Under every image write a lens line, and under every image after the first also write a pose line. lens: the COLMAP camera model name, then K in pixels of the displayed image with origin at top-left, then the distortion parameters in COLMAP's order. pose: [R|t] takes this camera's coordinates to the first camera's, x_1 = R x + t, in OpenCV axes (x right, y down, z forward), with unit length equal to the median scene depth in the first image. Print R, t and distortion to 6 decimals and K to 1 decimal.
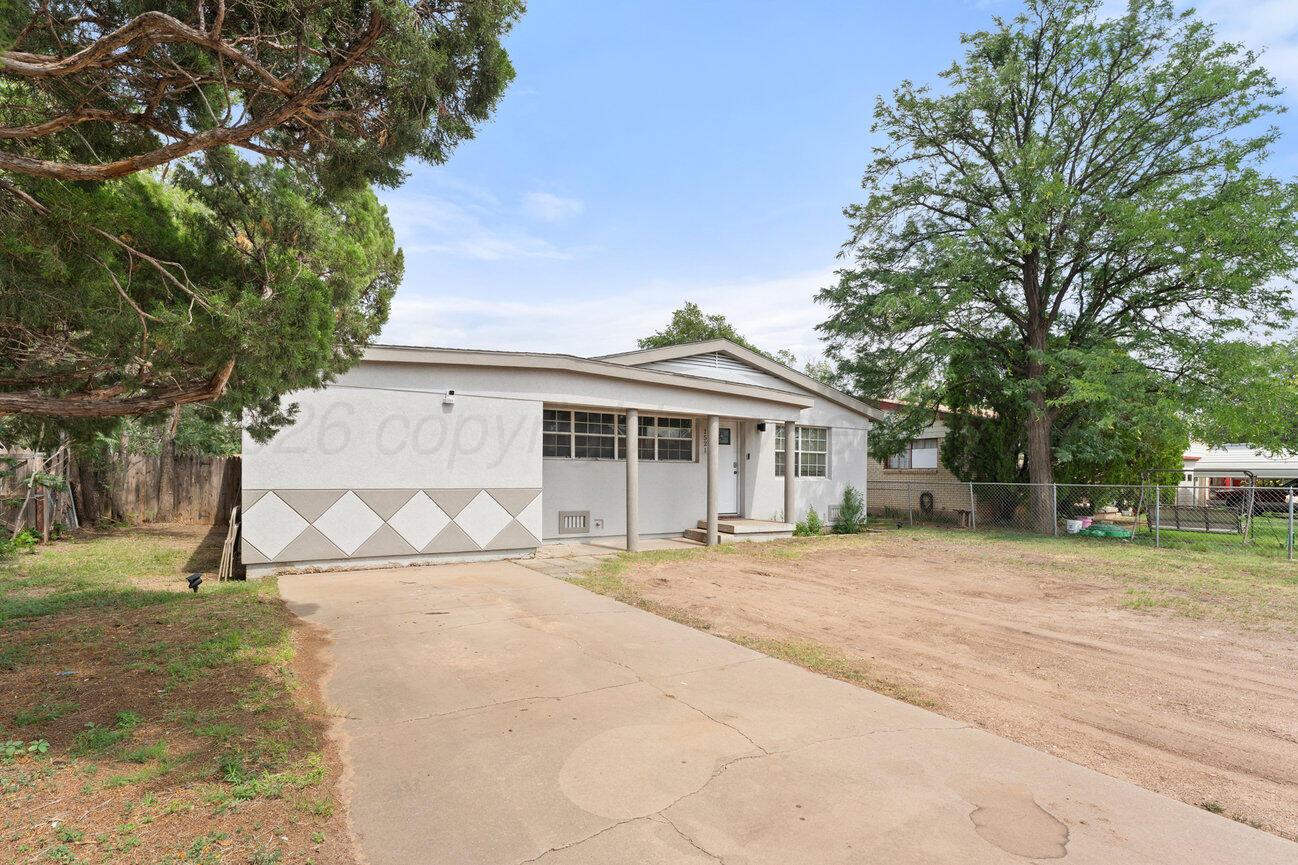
lens RADIAL K [[635.1, 0, 649.0], [0, 635.1, 432.5], [0, 0, 1]] dist [0.000133, -0.000167]
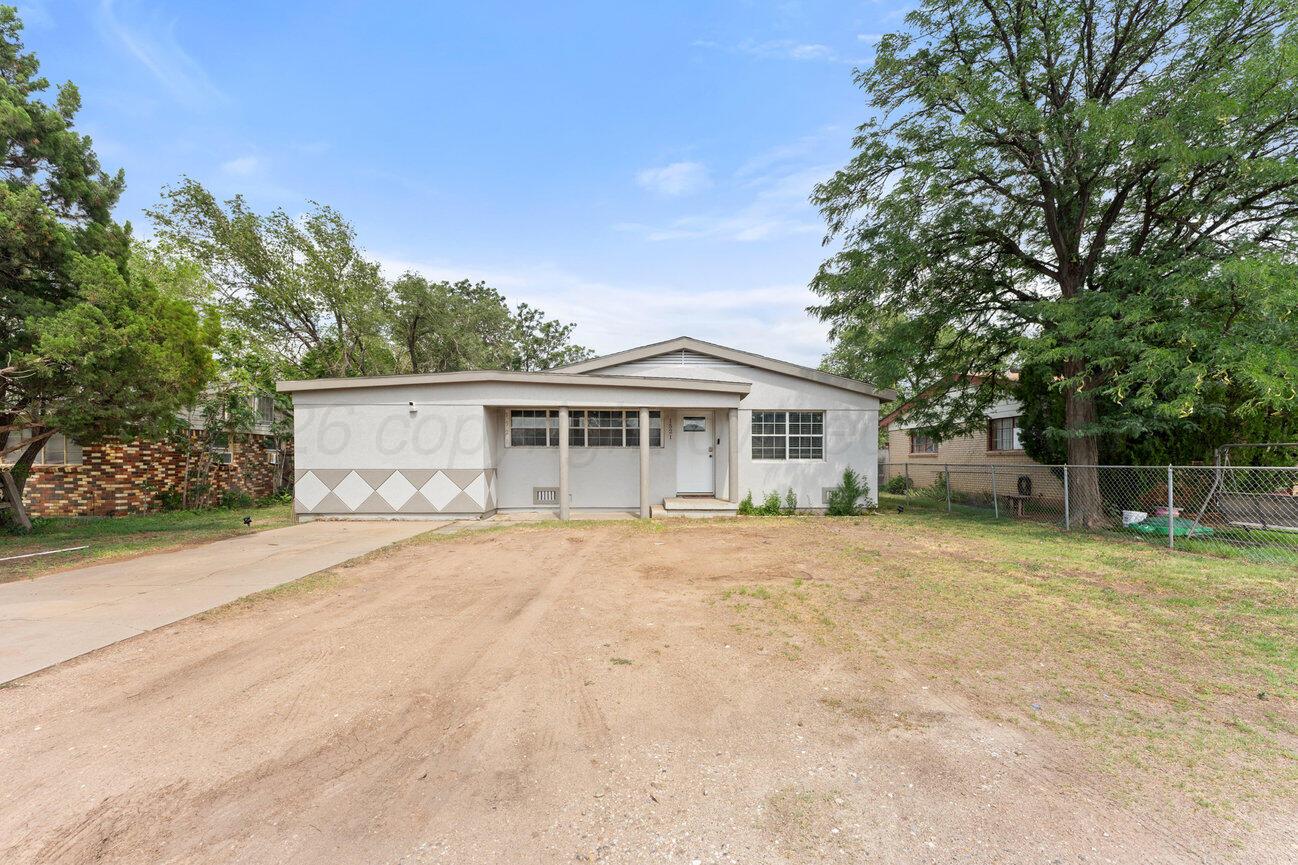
lens RADIAL K [[533.5, 0, 649.0], [0, 533.5, 432.5], [0, 0, 1]] dist [-0.005096, -0.000039]
pose [[0.867868, -0.037895, -0.495348, 0.618332], [0.040777, 0.999156, -0.004994, 0.027000], [0.495119, -0.015865, 0.868680, 0.170483]]
